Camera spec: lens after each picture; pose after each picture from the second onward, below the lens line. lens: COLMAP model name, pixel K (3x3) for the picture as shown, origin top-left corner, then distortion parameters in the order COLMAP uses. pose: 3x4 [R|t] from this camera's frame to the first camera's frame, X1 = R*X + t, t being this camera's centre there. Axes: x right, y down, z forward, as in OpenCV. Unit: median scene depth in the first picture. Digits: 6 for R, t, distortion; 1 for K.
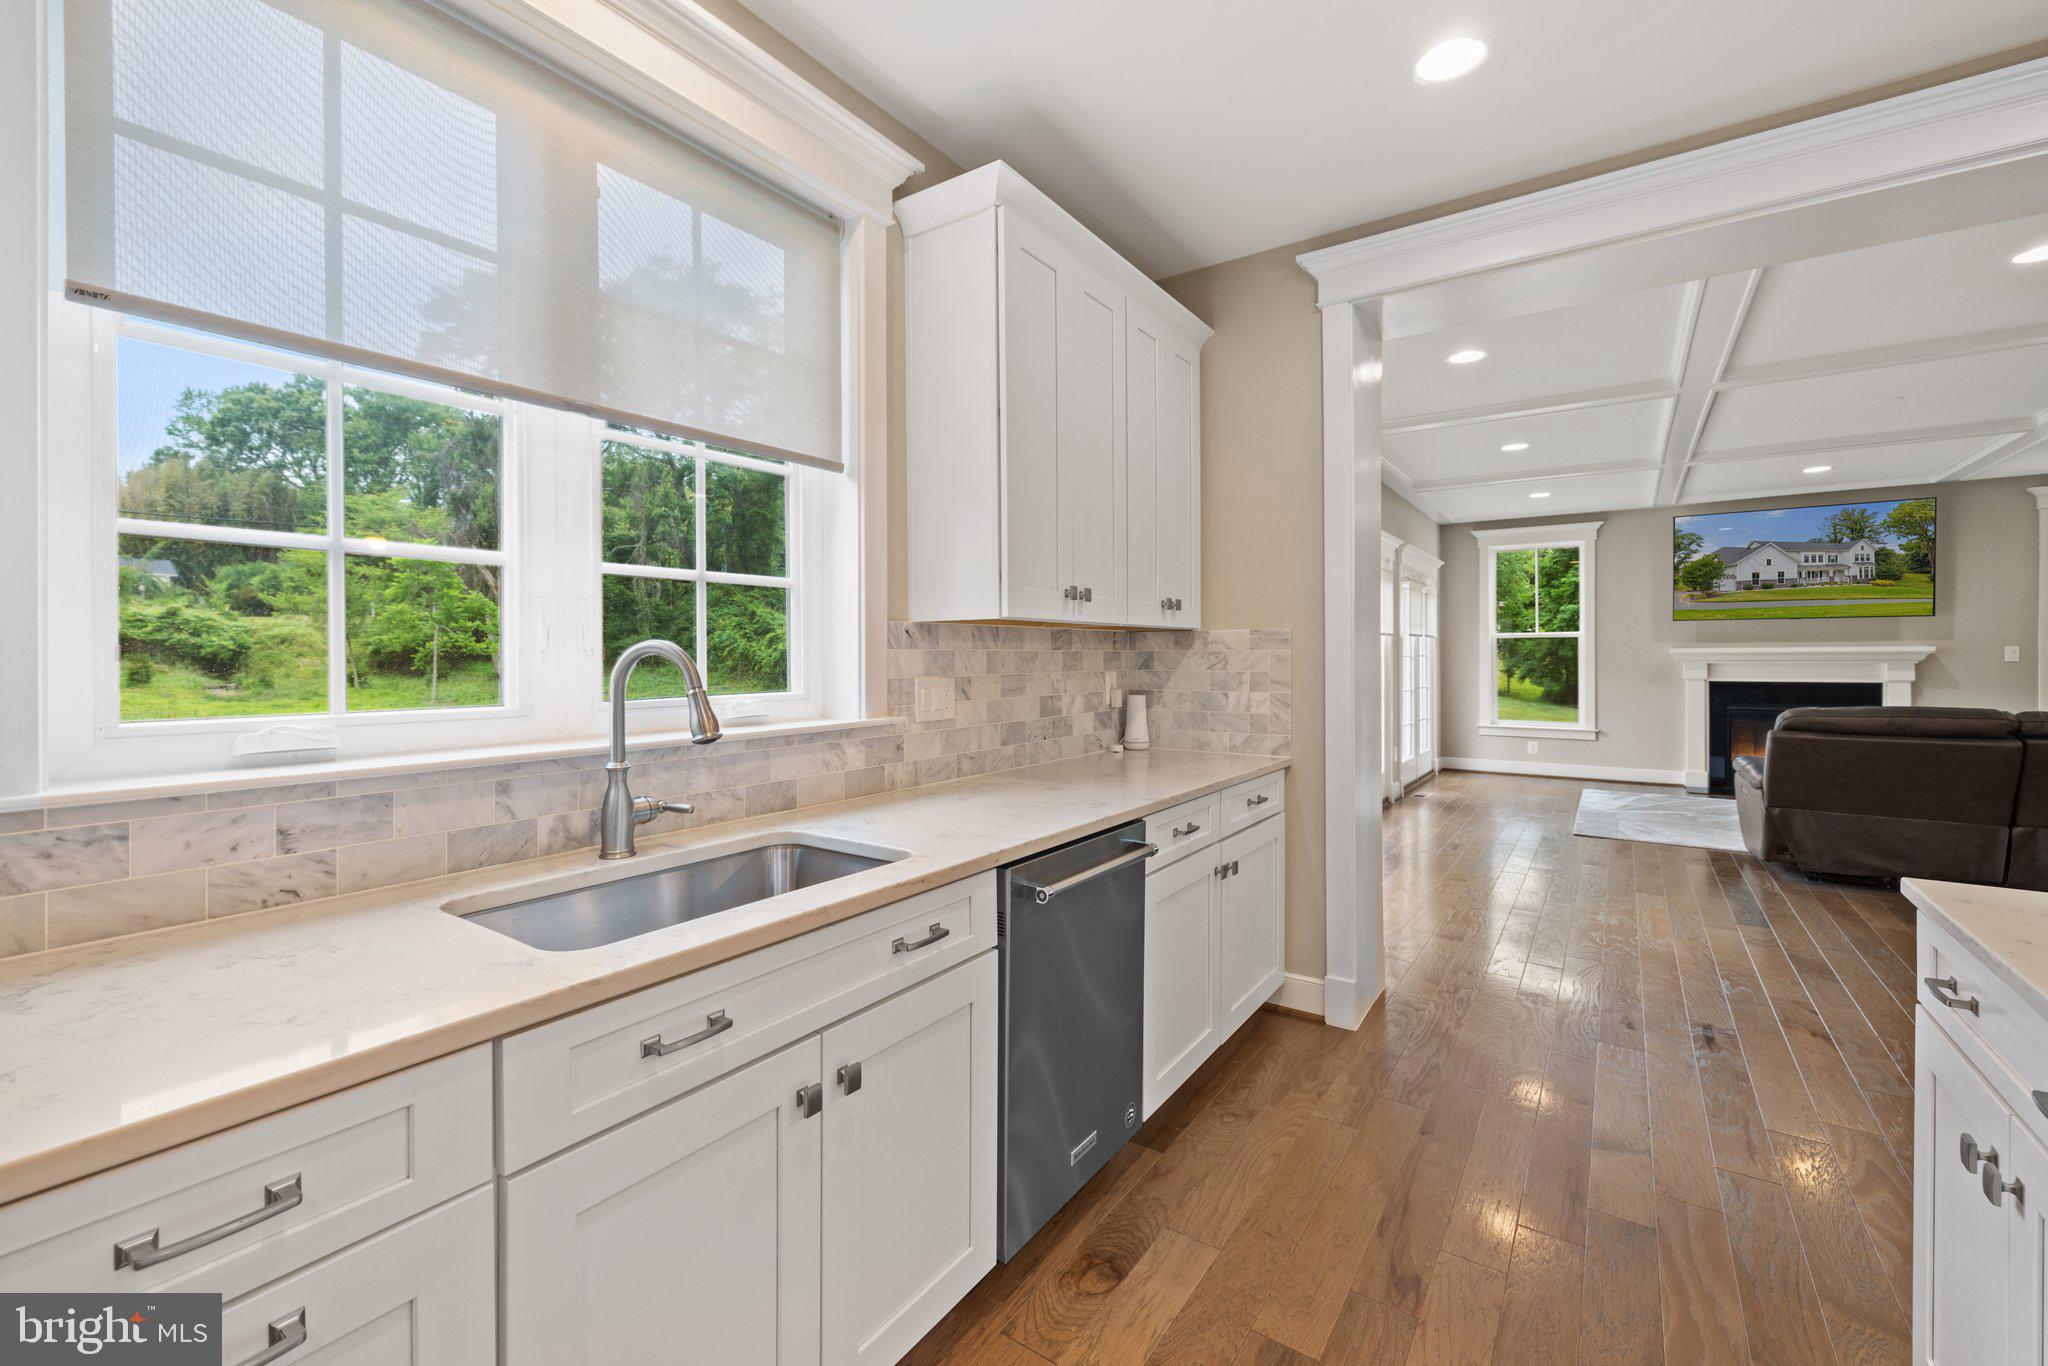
lens RADIAL K [[861.3, 0, 998.0], [0, 861.3, 659.1], [0, 0, 1]] dist [-0.001186, 0.000284]
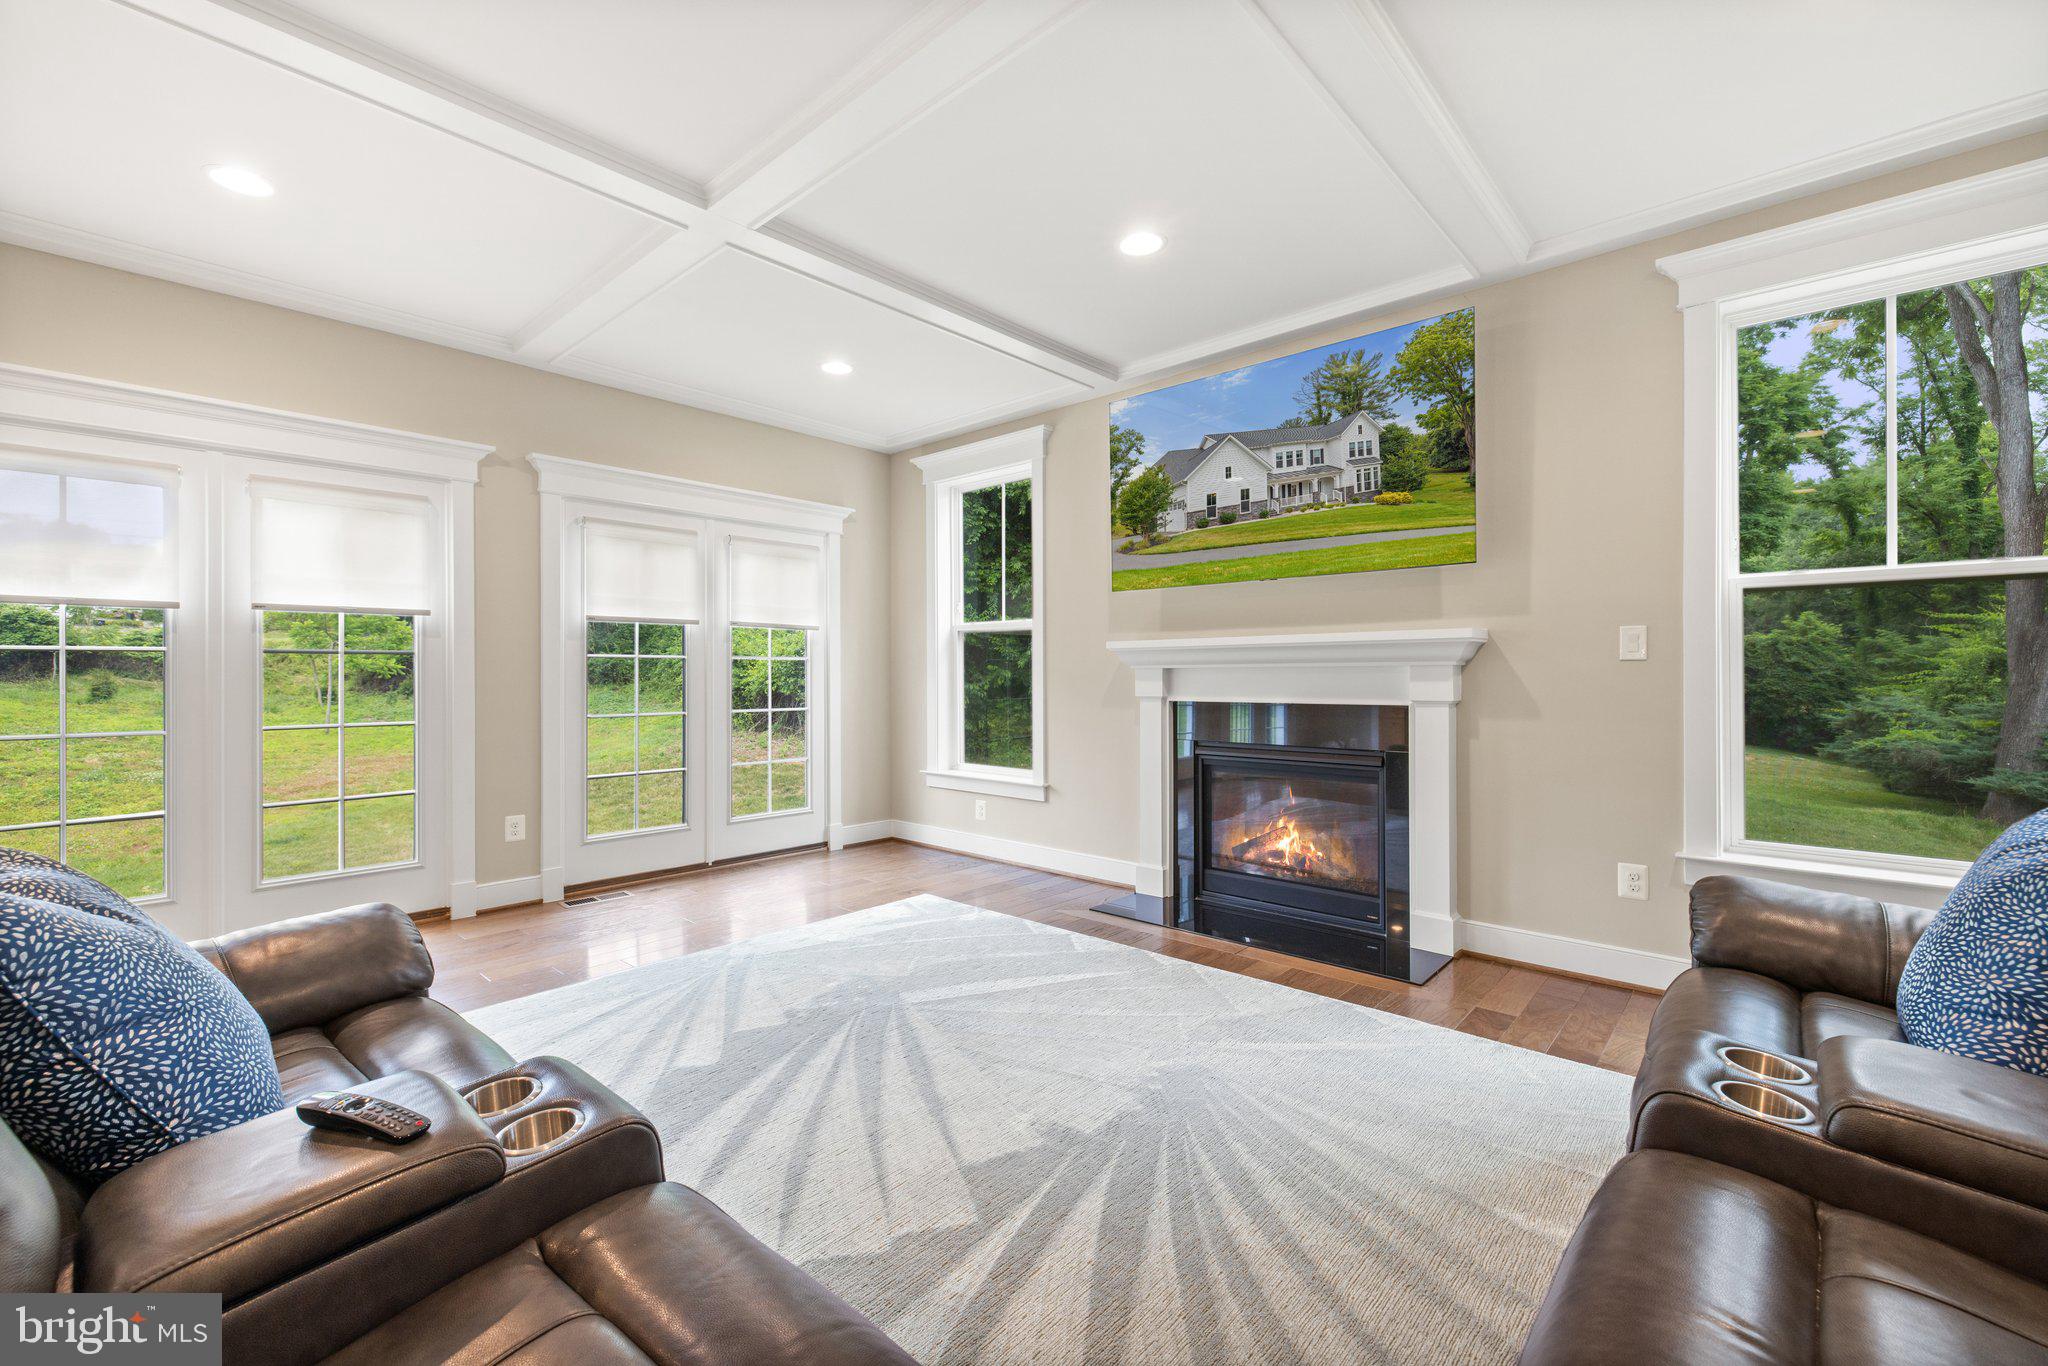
lens RADIAL K [[861.3, 0, 983.9], [0, 861.3, 677.4], [0, 0, 1]] dist [-0.001186, 0.000284]
pose [[0.992105, -0.000013, -0.125412, 0.868268], [-0.000256, 0.999998, -0.002129, 0.013651], [0.125412, 0.002144, 0.992102, 0.494403]]
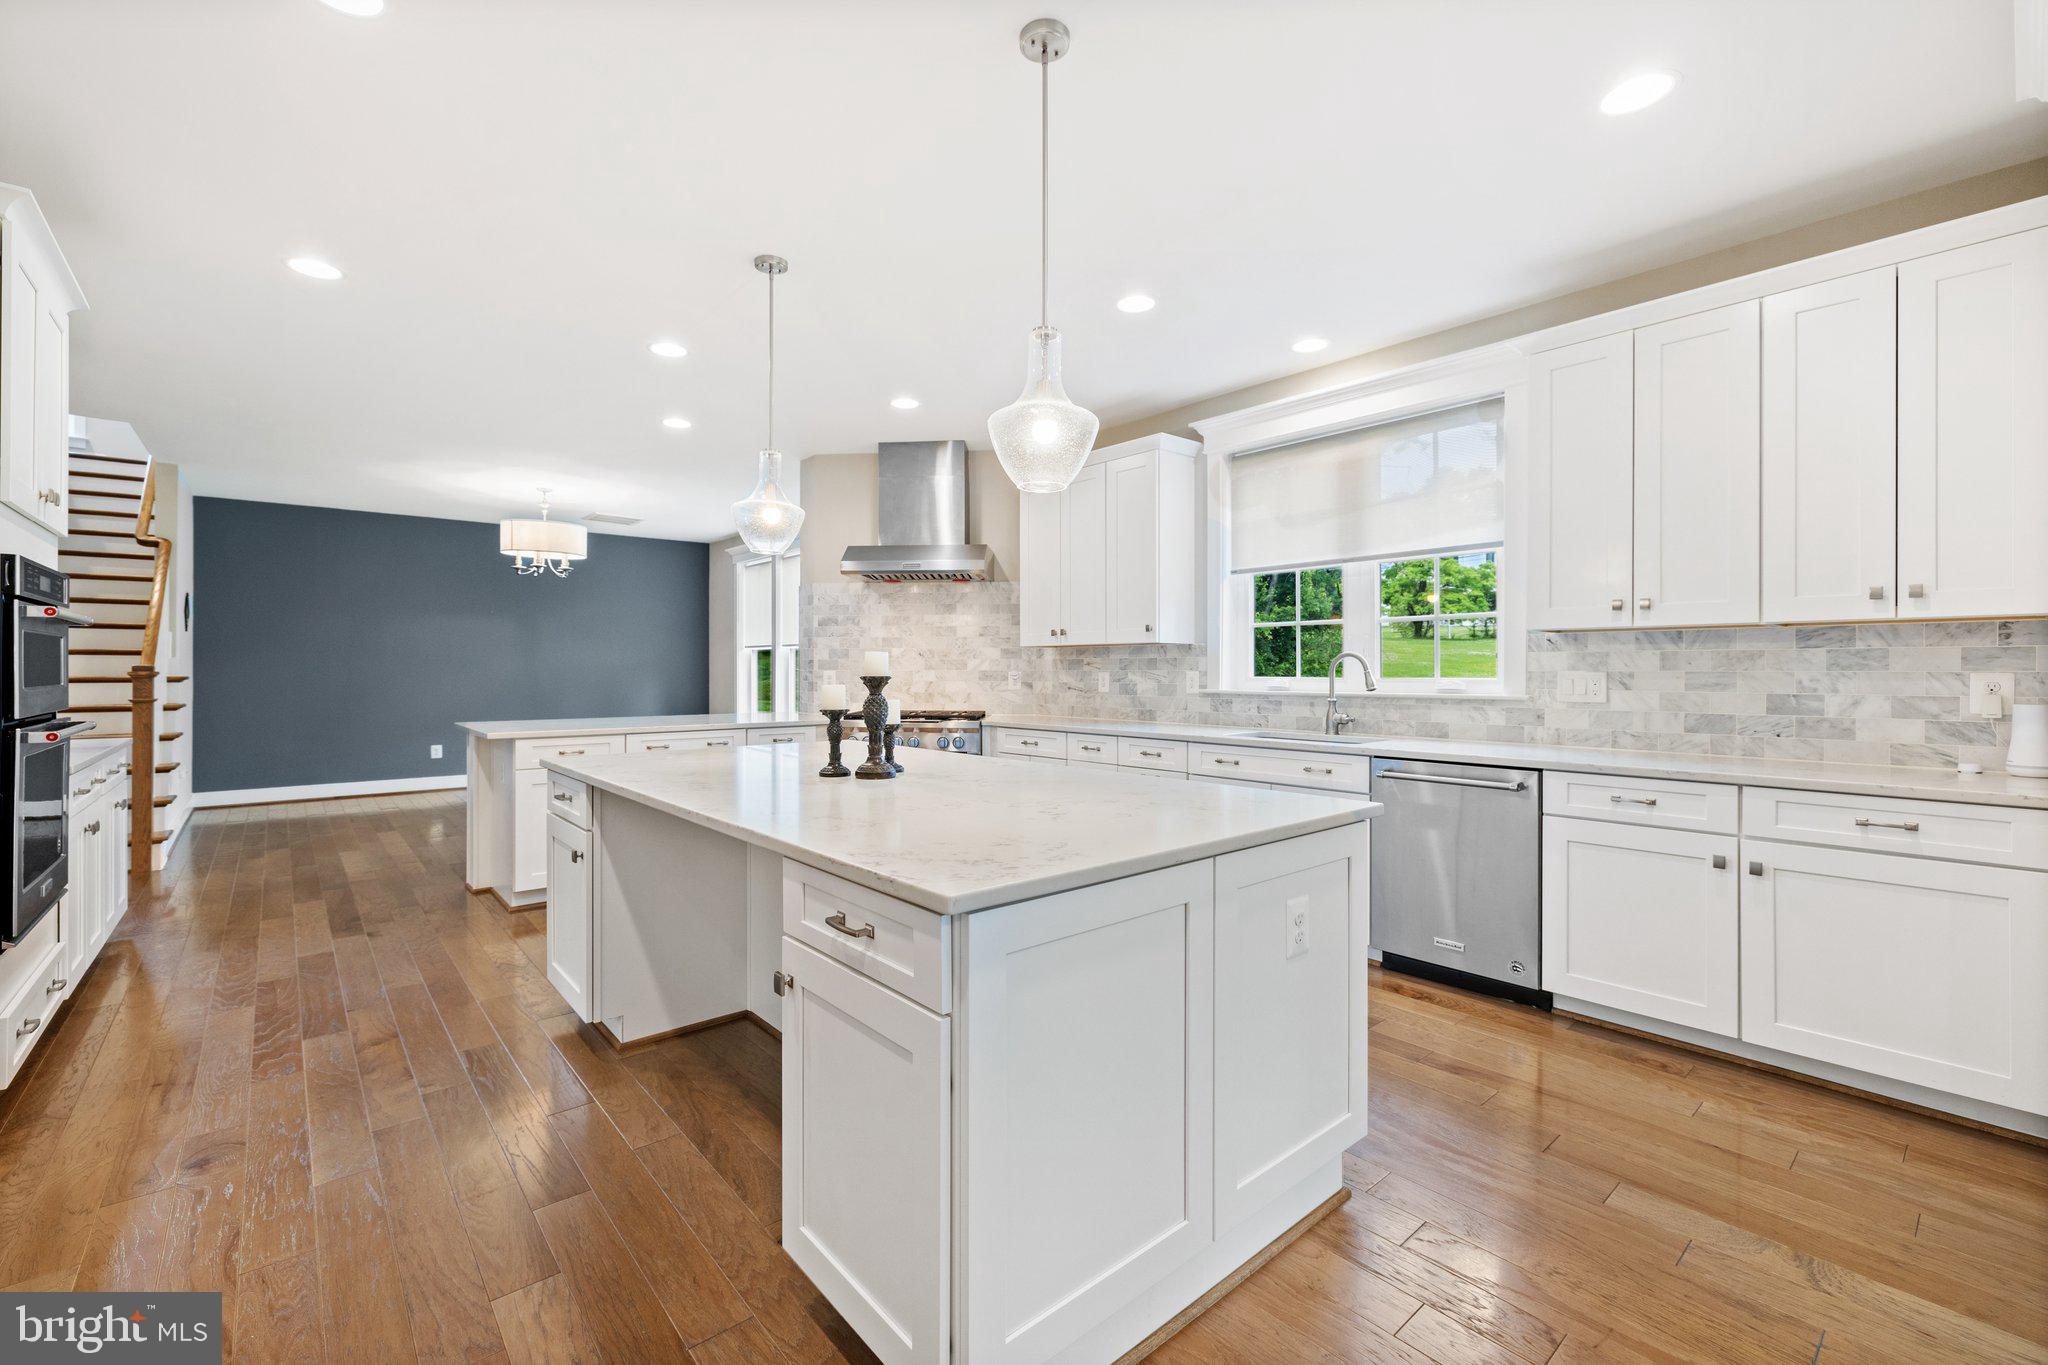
lens RADIAL K [[861.3, 0, 1006.5], [0, 861.3, 664.7], [0, 0, 1]] dist [-0.001186, 0.000284]
pose [[-0.239141, -0.002088, -0.970983, 0.503784], [-0.002934, 0.999995, -0.001428, 0.004997], [0.970980, 0.002507, -0.239146, 0.142660]]
